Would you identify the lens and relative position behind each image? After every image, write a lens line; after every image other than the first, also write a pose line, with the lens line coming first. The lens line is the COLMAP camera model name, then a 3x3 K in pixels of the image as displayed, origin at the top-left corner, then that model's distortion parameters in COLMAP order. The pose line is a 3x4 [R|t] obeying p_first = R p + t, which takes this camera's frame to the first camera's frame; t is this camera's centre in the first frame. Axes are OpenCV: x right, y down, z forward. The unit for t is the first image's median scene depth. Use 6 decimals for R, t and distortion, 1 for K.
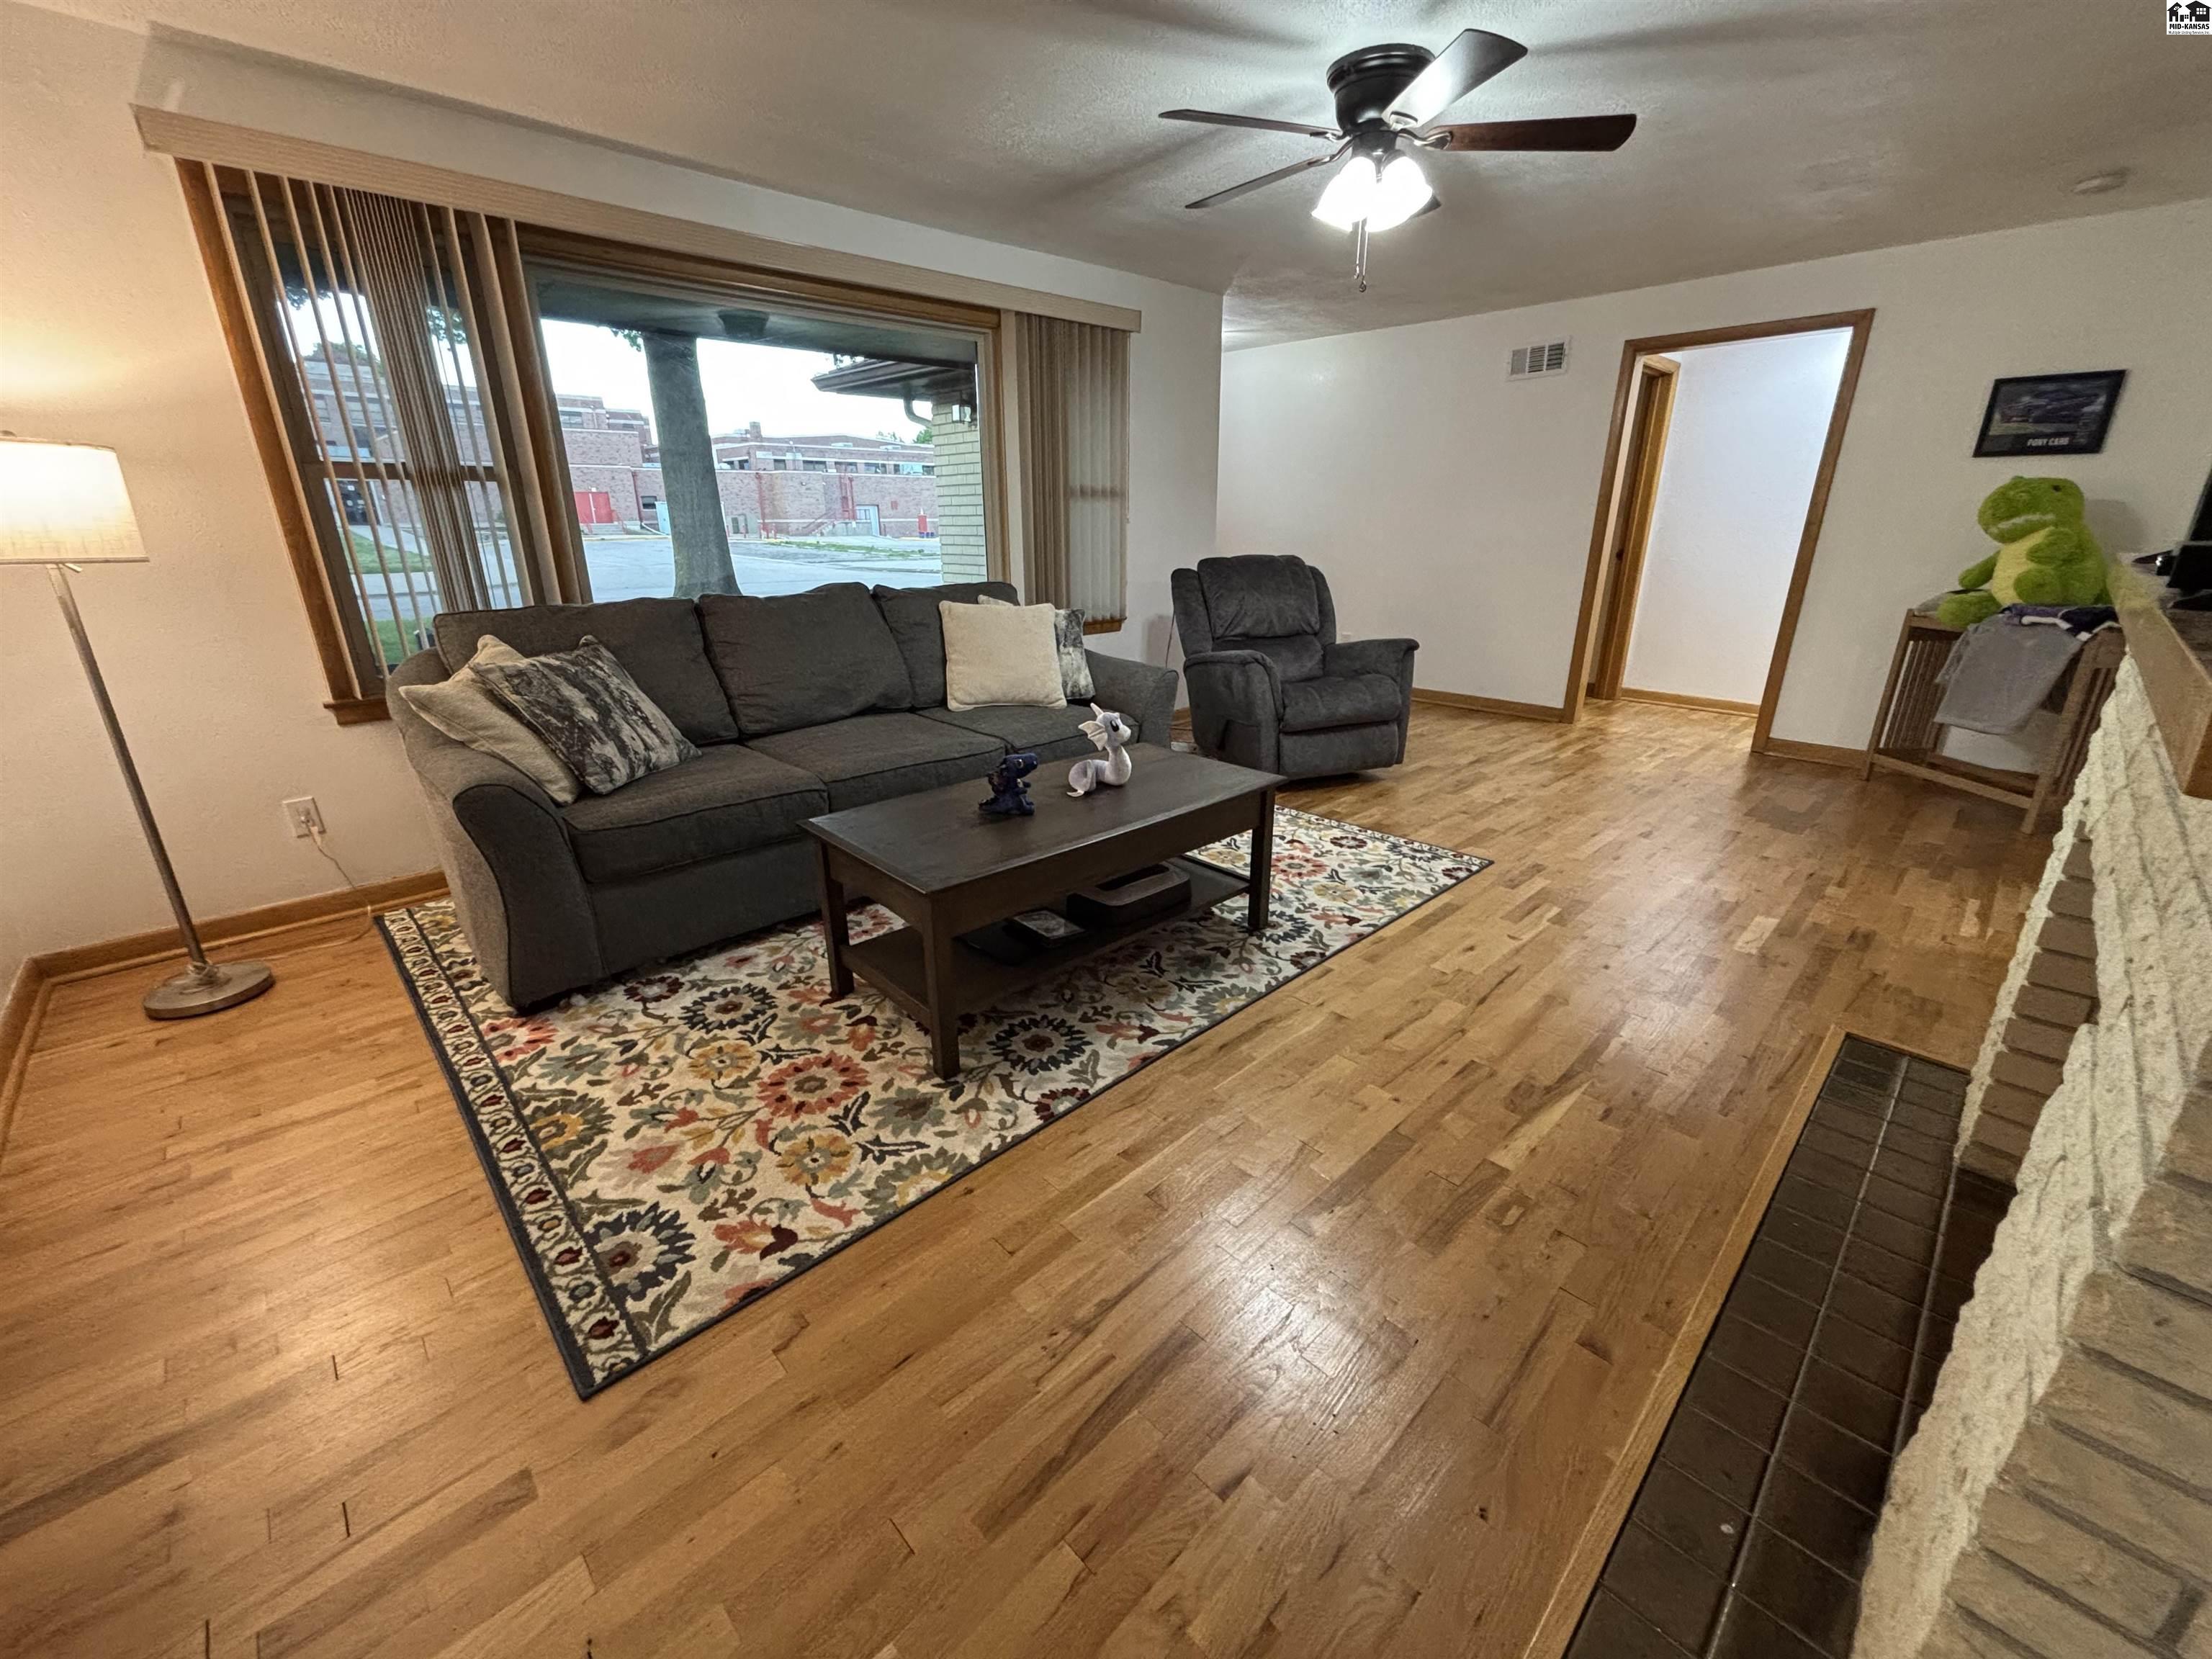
lens RADIAL K [[889.7, 0, 1106.7], [0, 889.7, 825.8], [0, 0, 1]] dist [-0.000824, -0.000353]
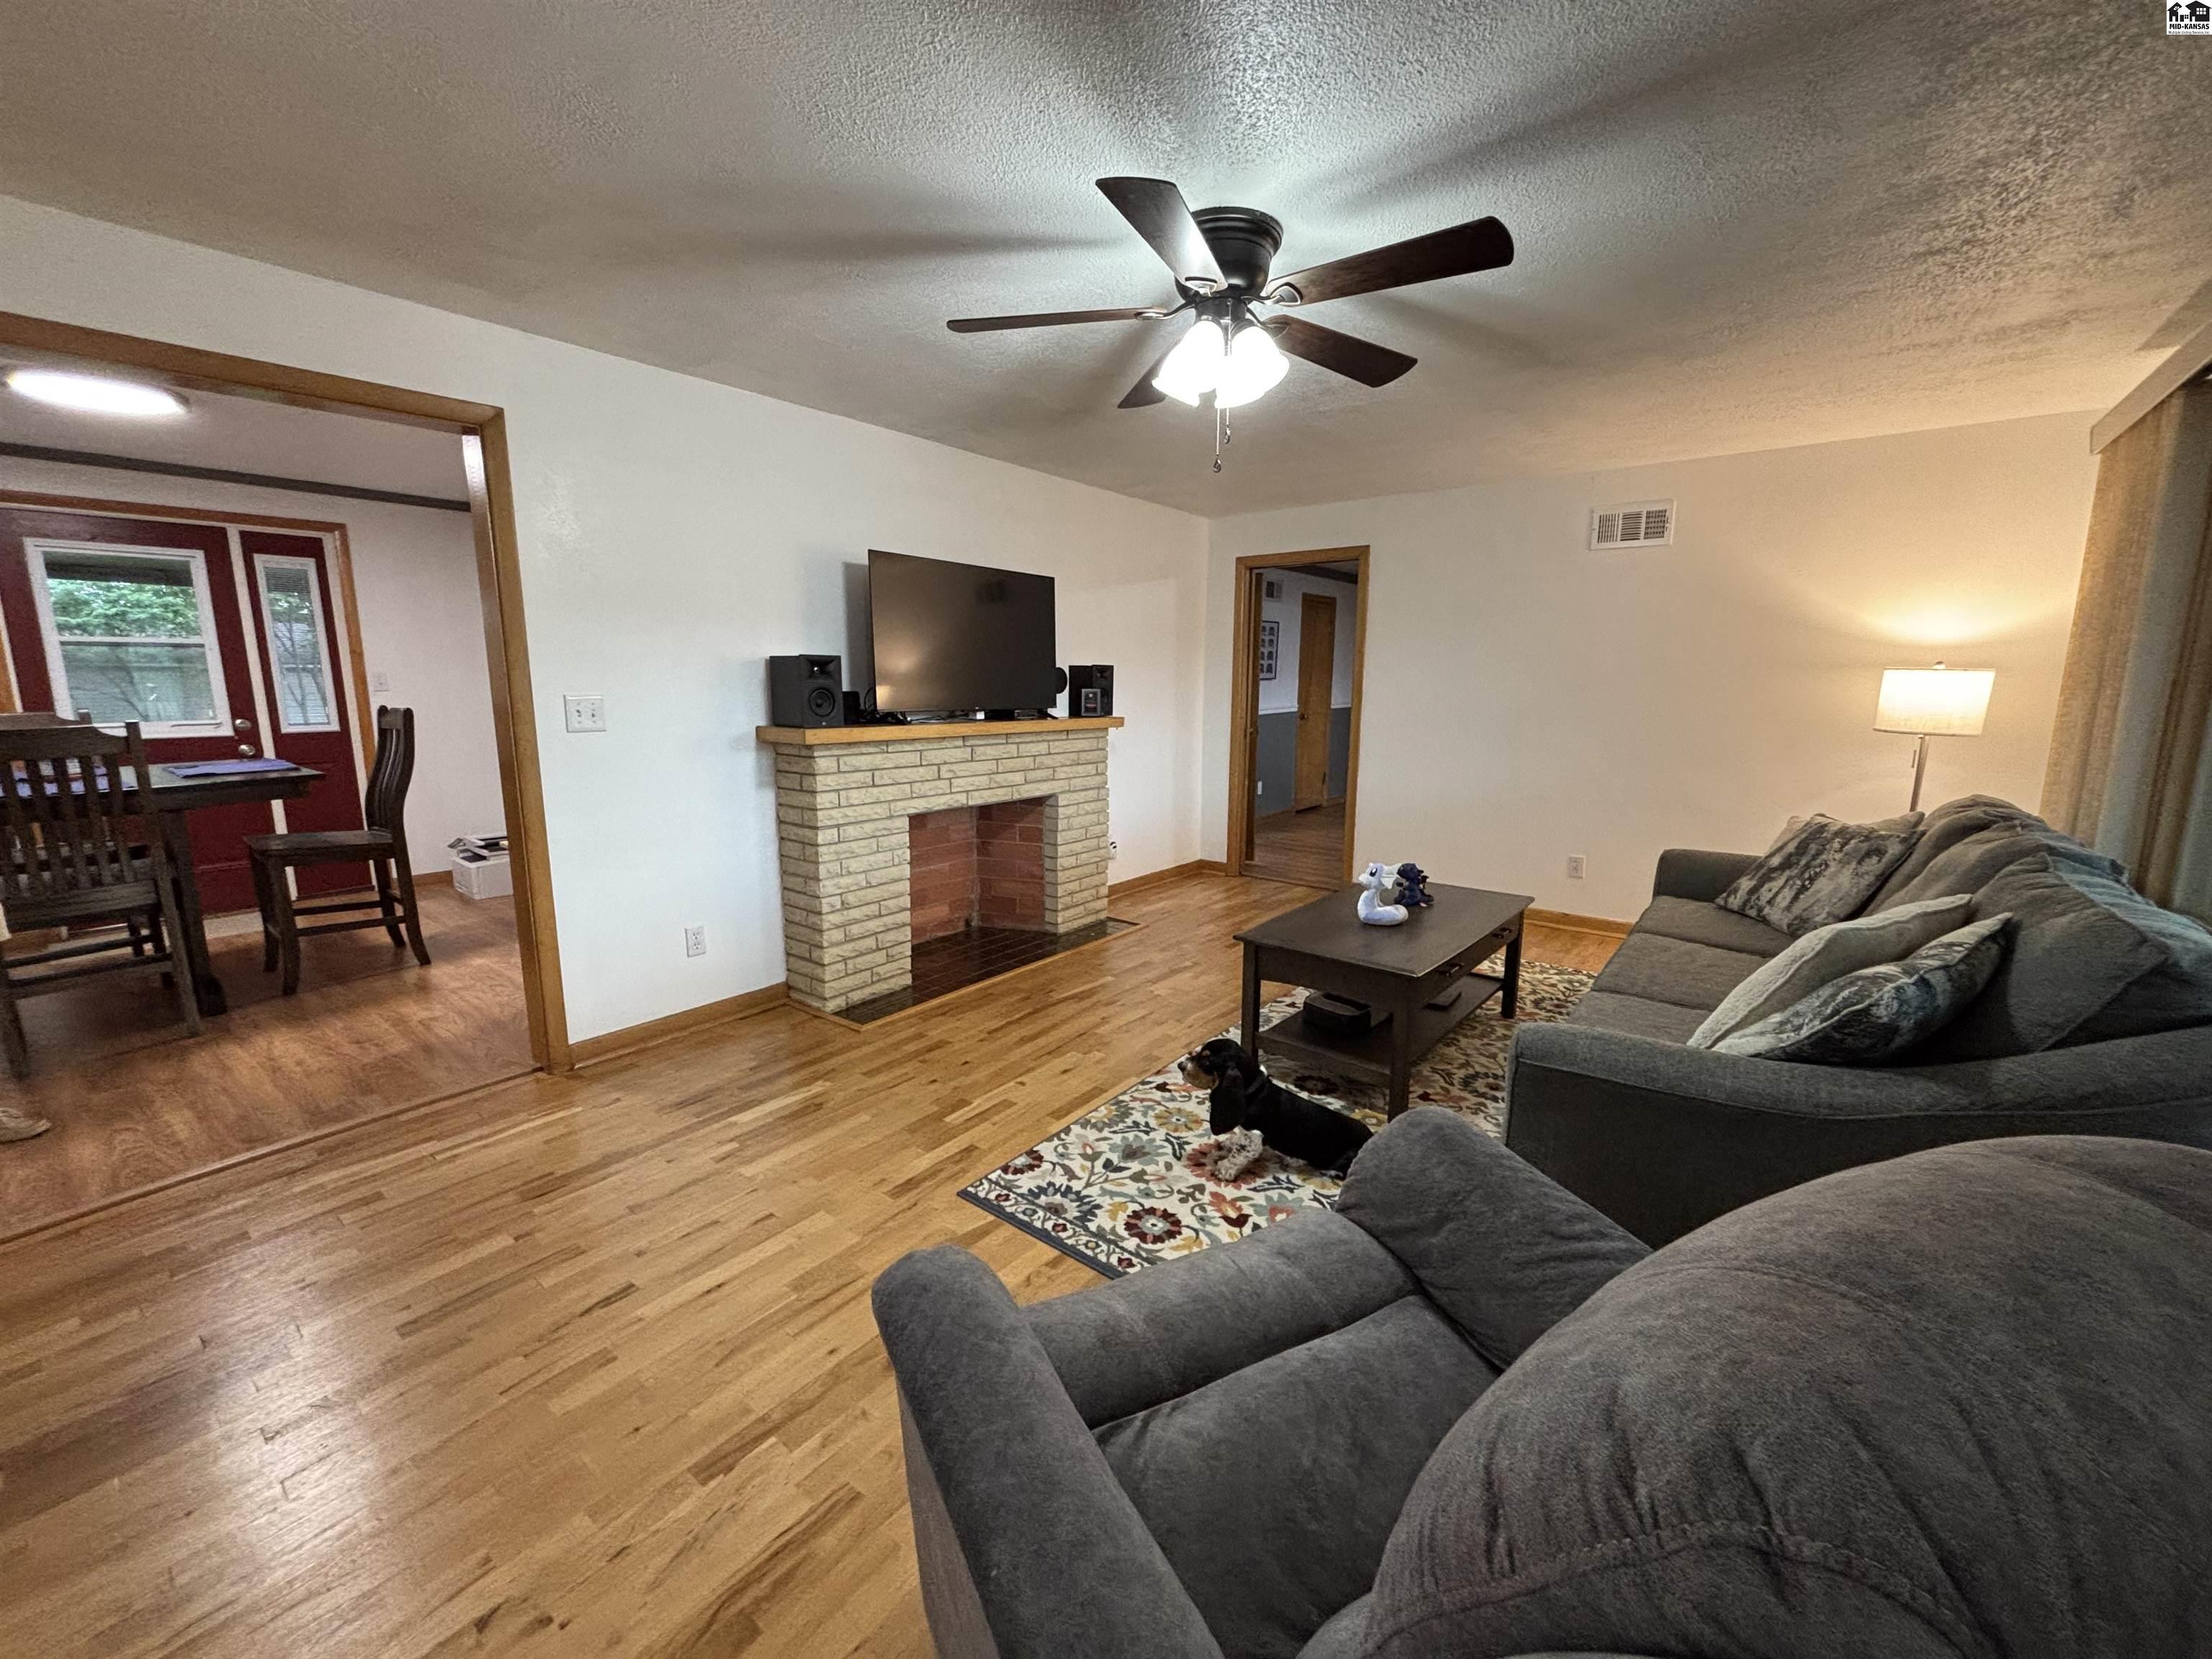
lens RADIAL K [[889.7, 0, 1110.9], [0, 889.7, 832.8], [0, 0, 1]] dist [-0.000824, -0.000353]
pose [[-0.989525, 0.027472, -0.141726, 0.415835], [-0.044824, 0.874739, 0.482516, -0.571830], [0.137229, 0.483814, -0.864345, 1.525734]]
